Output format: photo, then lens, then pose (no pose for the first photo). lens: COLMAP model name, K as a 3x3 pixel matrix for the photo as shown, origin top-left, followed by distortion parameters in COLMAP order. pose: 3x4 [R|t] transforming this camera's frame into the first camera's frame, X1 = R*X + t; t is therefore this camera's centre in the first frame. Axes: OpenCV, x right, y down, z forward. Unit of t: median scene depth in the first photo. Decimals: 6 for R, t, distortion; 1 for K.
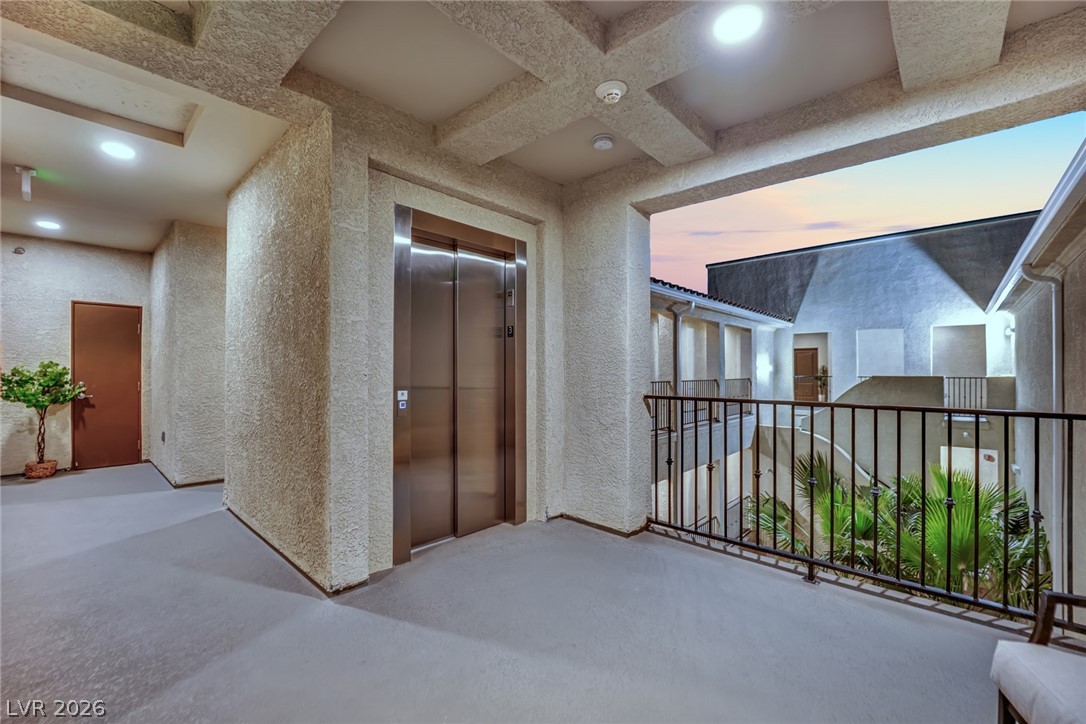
lens RADIAL K [[448.6, 0, 543.0], [0, 448.6, 362.0], [0, 0, 1]] dist [-0.007151, -0.000560]
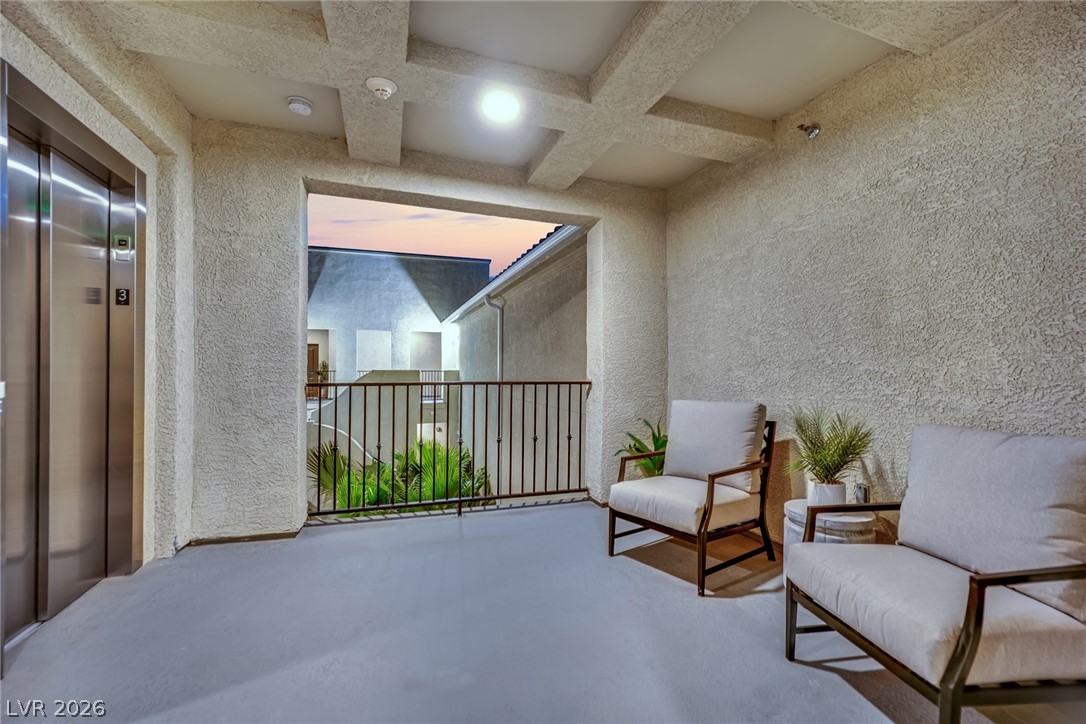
lens RADIAL K [[467.6, 0, 543.0], [0, 467.6, 362.0], [0, 0, 1]] dist [0.000279, 0.000327]
pose [[0.479139, 0.011805, 0.877660, -0.381829], [-0.017410, 0.999841, -0.003943, 0.022827], [-0.877566, -0.013391, 0.479268, 0.084026]]
